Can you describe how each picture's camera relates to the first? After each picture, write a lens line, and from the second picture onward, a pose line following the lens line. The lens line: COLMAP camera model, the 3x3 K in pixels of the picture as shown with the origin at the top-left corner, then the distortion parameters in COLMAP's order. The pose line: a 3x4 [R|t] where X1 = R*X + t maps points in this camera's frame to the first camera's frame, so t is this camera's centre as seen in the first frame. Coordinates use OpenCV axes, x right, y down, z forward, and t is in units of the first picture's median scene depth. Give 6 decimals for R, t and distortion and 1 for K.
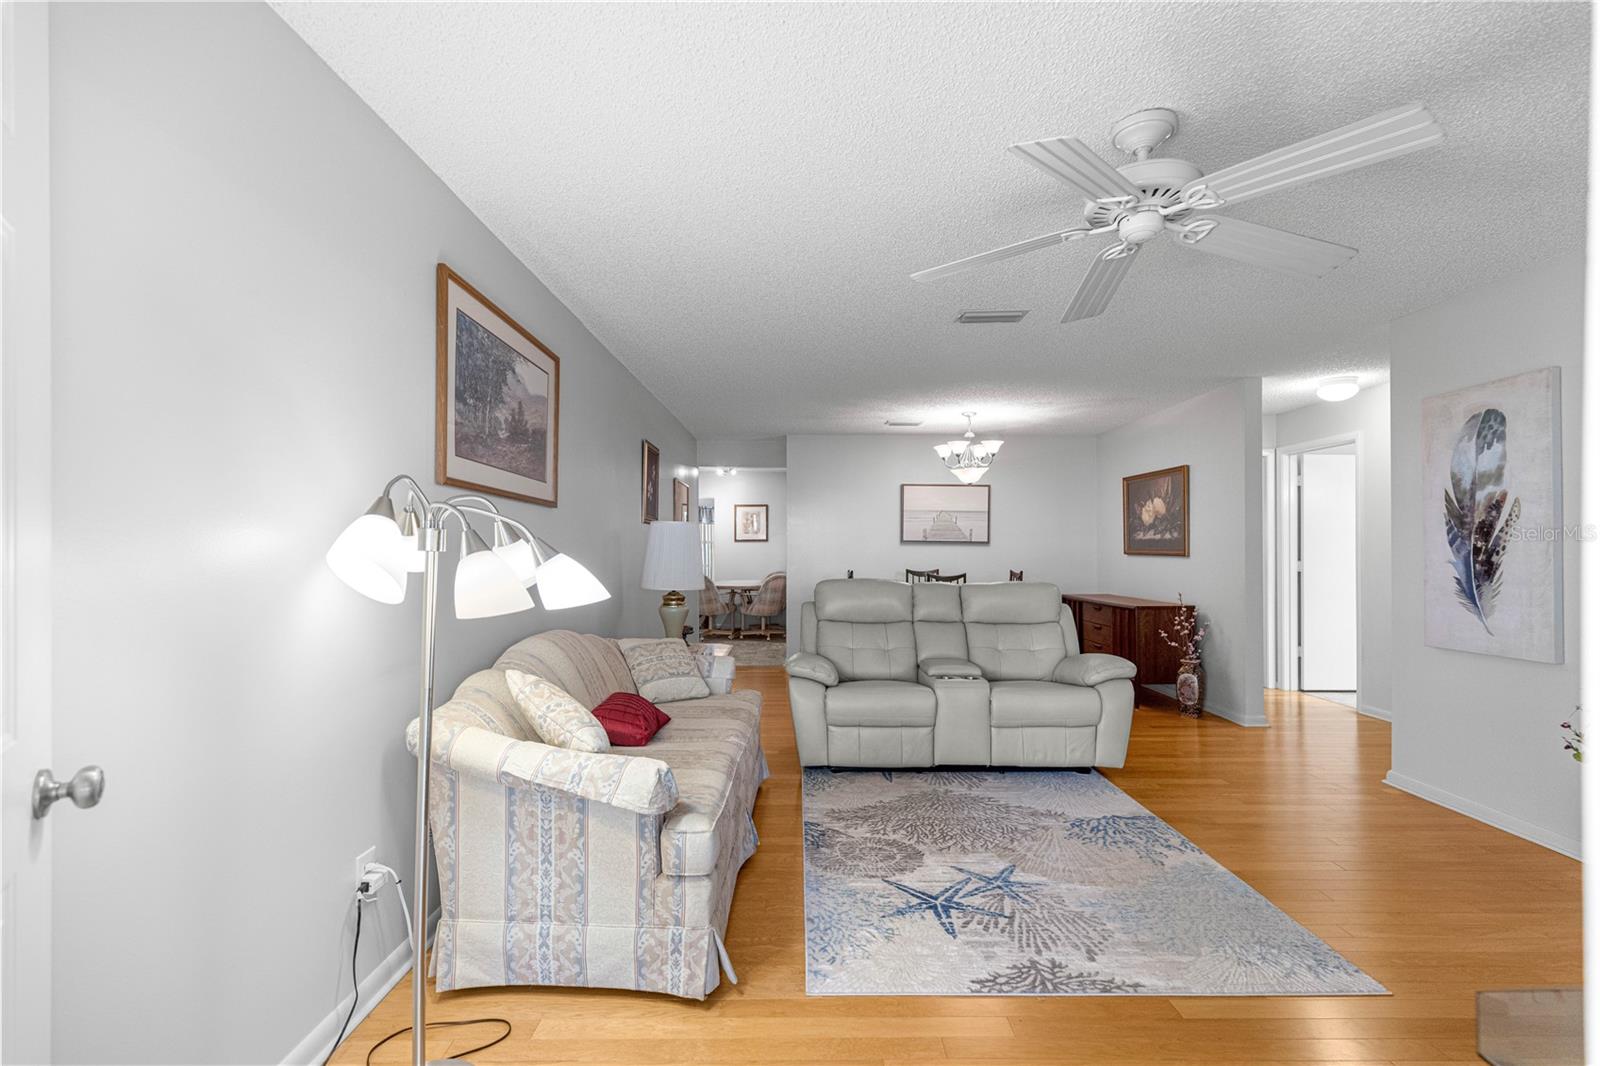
lens RADIAL K [[714.5, 0, 807.7], [0, 714.5, 540.9], [0, 0, 1]] dist [0.011988, -0.000927]
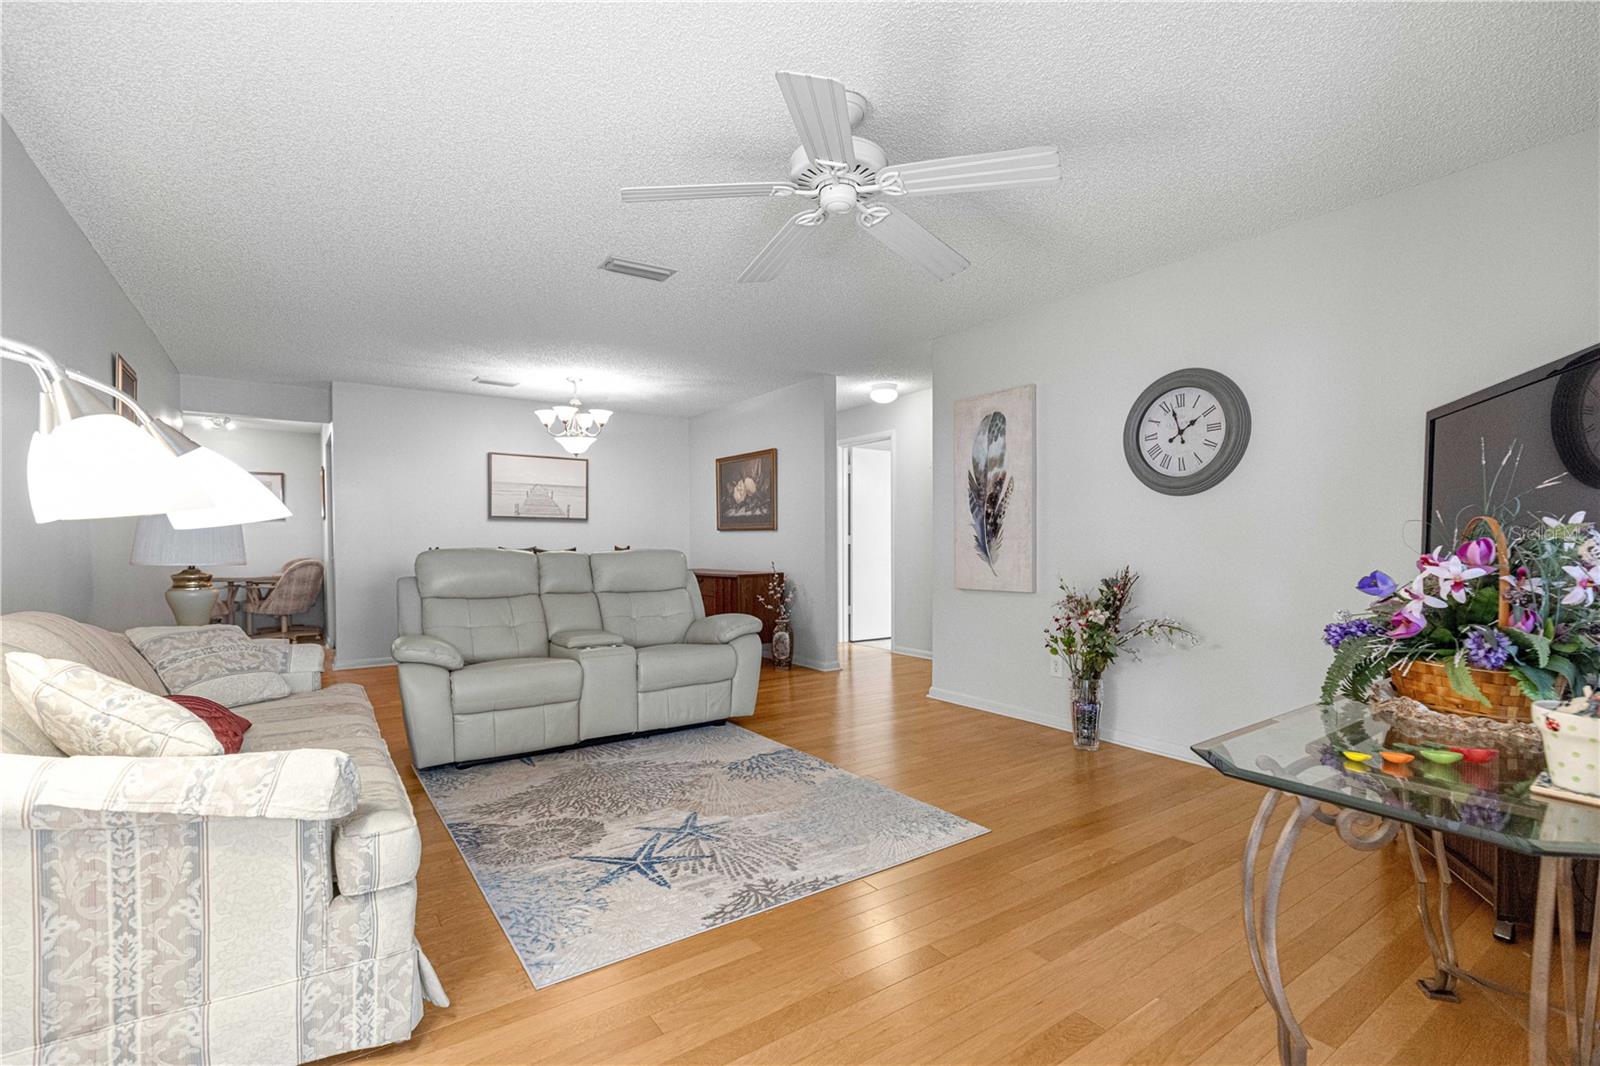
lens RADIAL K [[727.4, 0, 805.9], [0, 727.4, 550.8], [0, 0, 1]] dist [0.012567, -0.000862]
pose [[0.823461, -0.011364, 0.567259, -0.142926], [-0.001836, 0.999741, 0.022693, 0.051416], [-0.567369, -0.019729, 0.823227, 0.061340]]
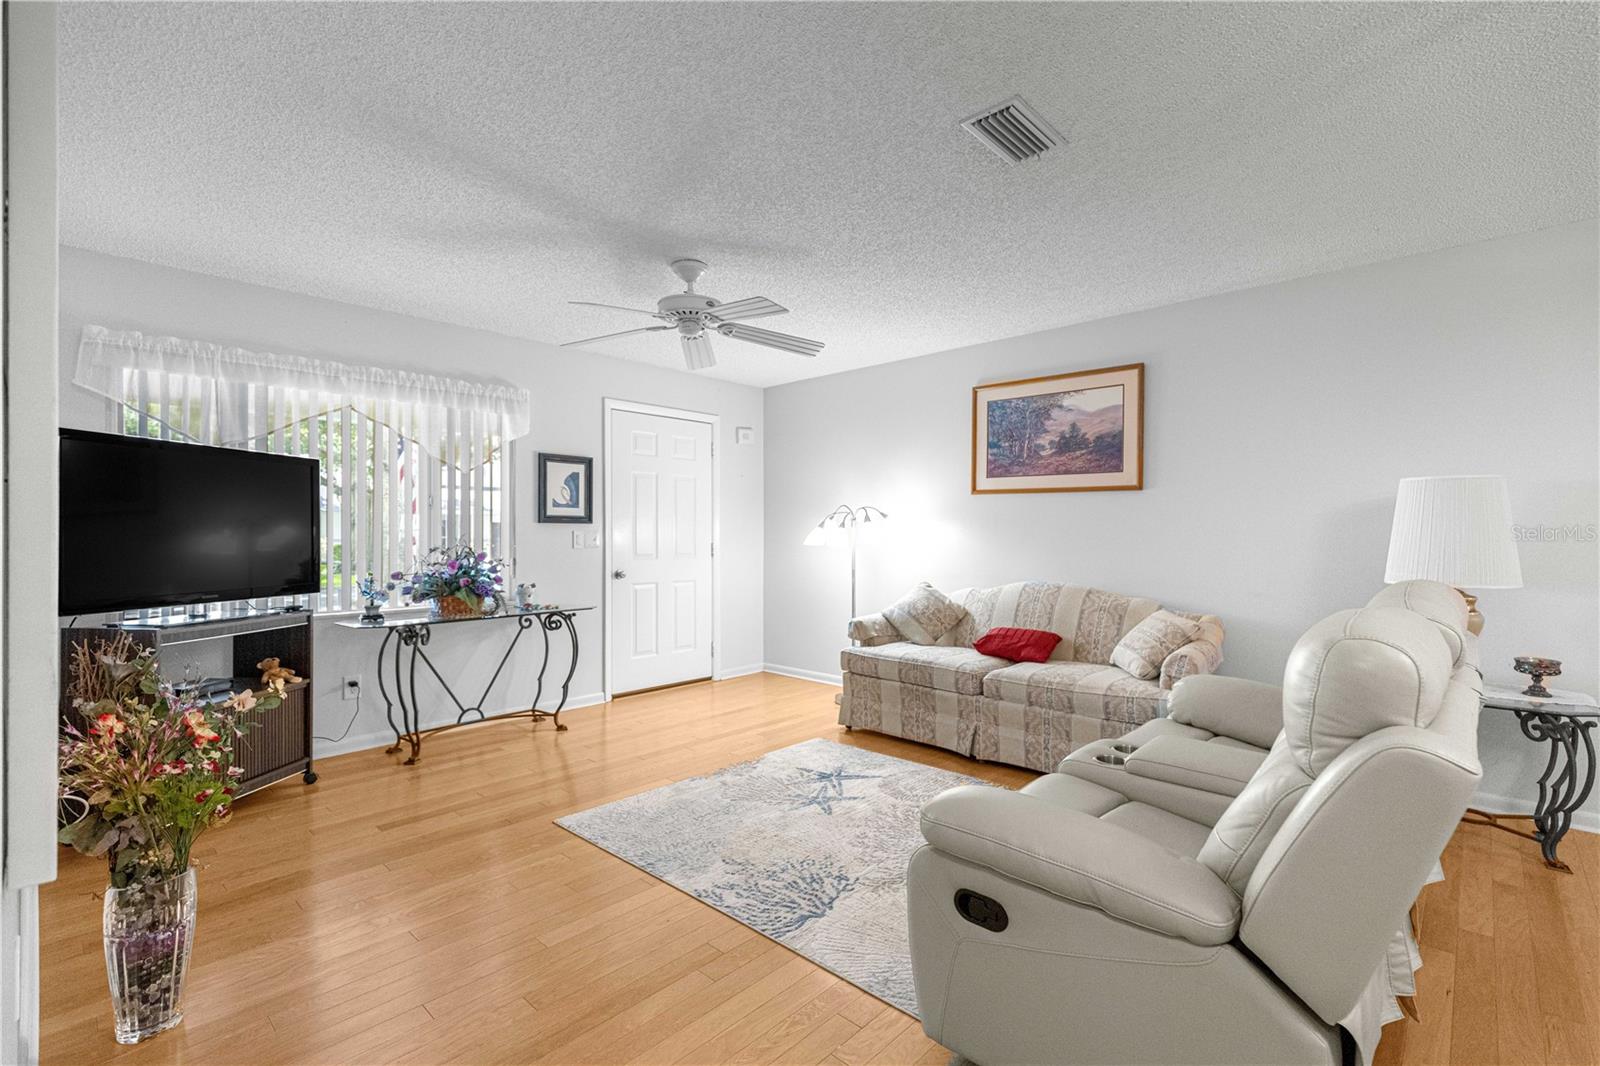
lens RADIAL K [[714.5, 0, 807.7], [0, 714.5, 540.9], [0, 0, 1]] dist [0.011988, -0.000927]
pose [[-0.686012, 0.004508, -0.727576, 0.955266], [0.006694, 0.999978, -0.000116, 0.036892], [0.727559, -0.004950, -0.686027, 1.502737]]
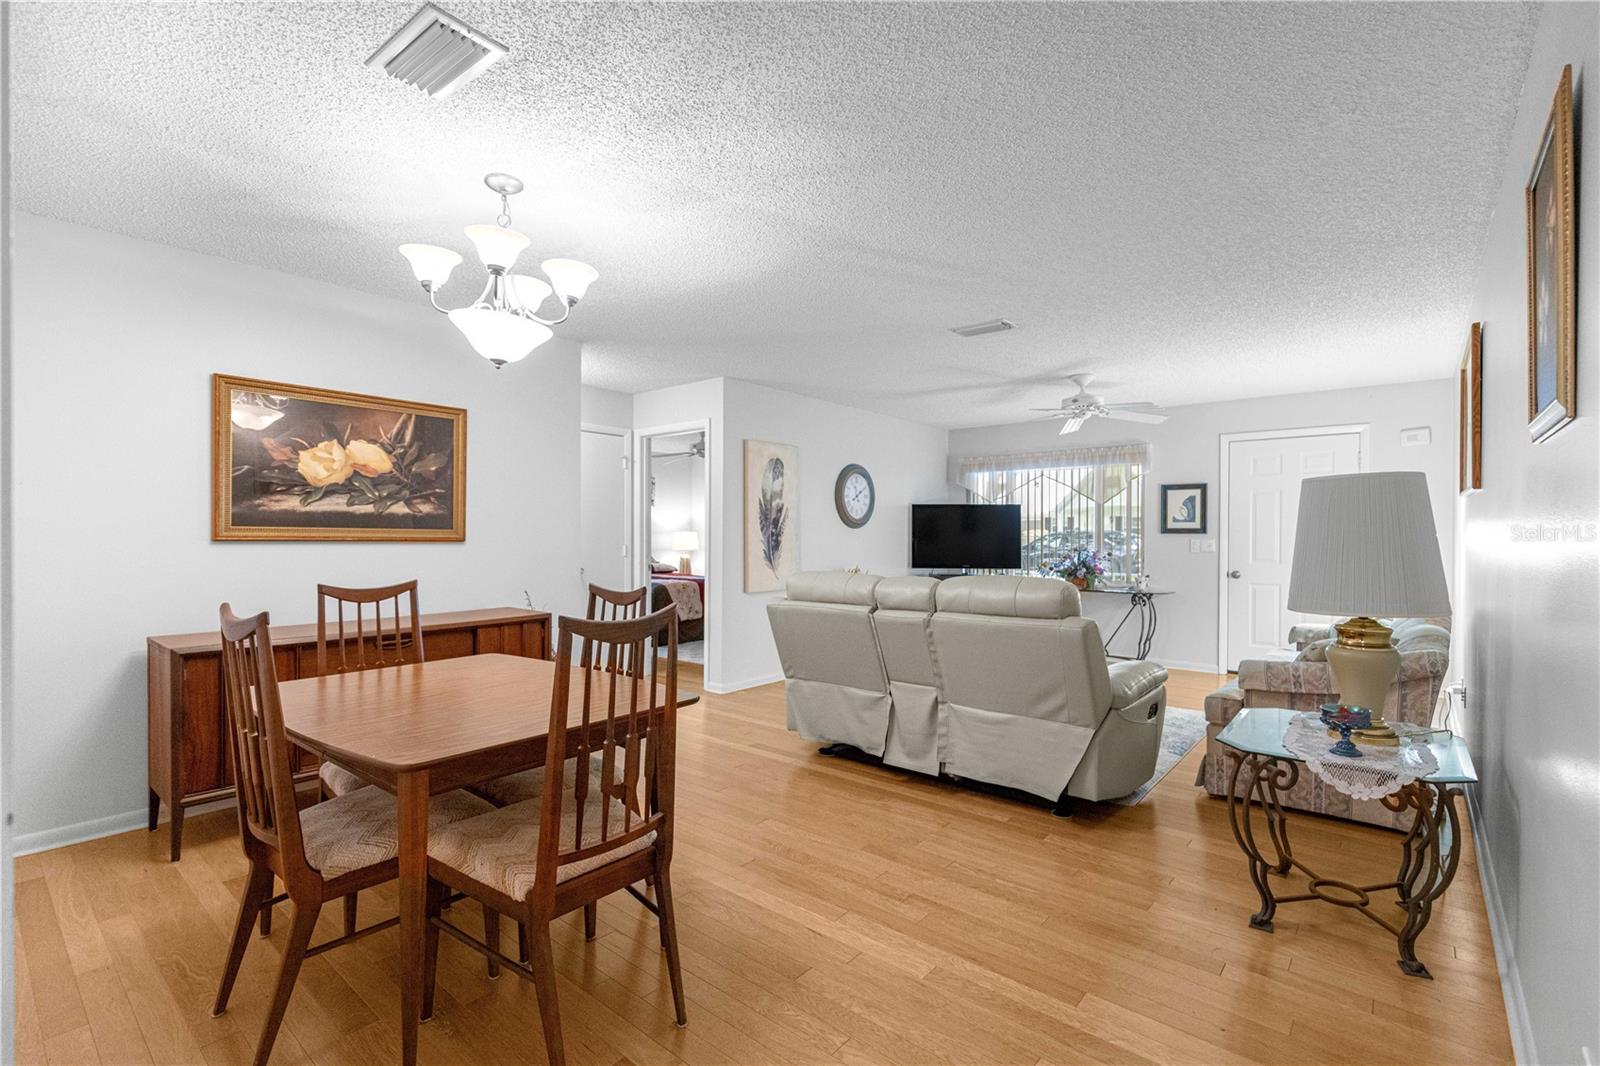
lens RADIAL K [[714.5, 0, 807.7], [0, 714.5, 540.9], [0, 0, 1]] dist [0.011988, -0.000927]
pose [[-0.760716, -0.009171, 0.649020, -0.315931], [-0.012423, 0.999923, -0.000432, 0.031406], [-0.648965, -0.008391, -0.760772, 2.382101]]
